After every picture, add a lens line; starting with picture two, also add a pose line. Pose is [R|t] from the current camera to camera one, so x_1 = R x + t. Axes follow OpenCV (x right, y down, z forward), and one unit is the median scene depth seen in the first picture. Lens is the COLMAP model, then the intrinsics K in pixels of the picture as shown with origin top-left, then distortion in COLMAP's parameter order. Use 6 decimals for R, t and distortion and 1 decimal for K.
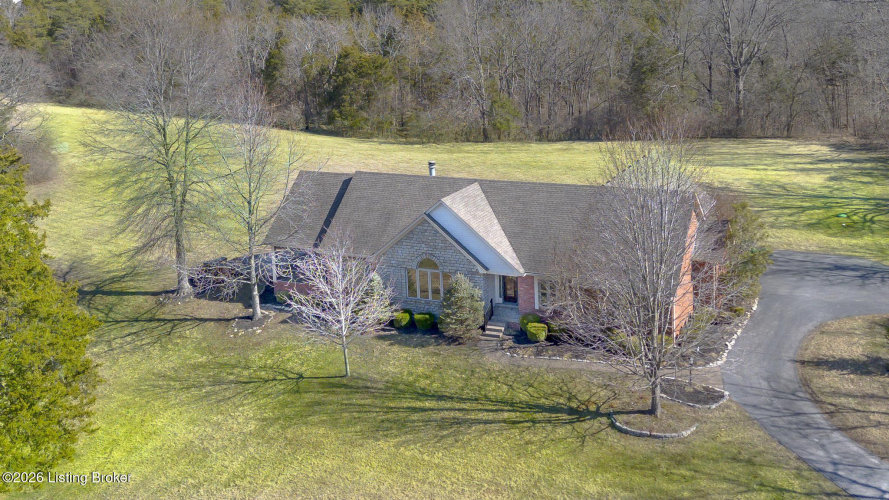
lens RADIAL K [[628.3, 0, 444.5], [0, 628.3, 250.0], [0, 0, 1]] dist [0.083340, -0.093875]
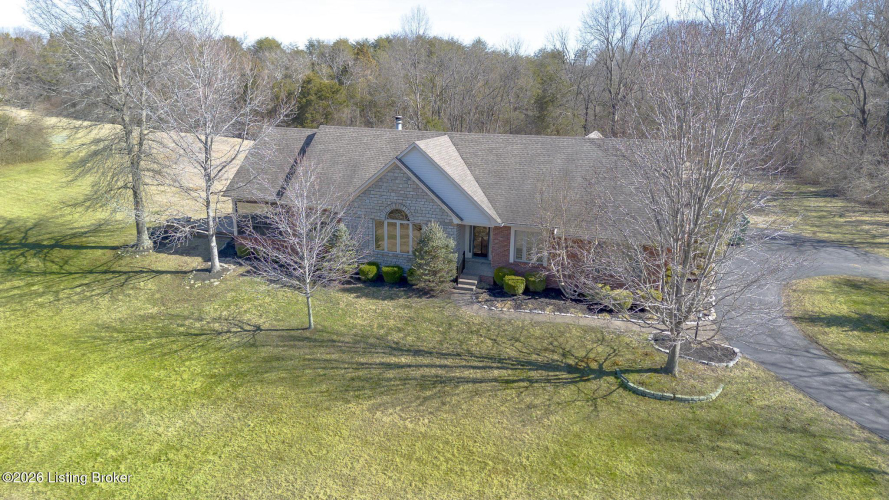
lens RADIAL K [[579.3, 0, 444.5], [0, 579.3, 250.0], [0, 0, 1]] dist [0.073578, -0.068710]
pose [[0.996921, 0.021005, 0.075550, -0.032292], [-0.025098, 0.998245, 0.053645, 0.043663], [-0.074290, -0.055376, 0.995698, 0.186112]]
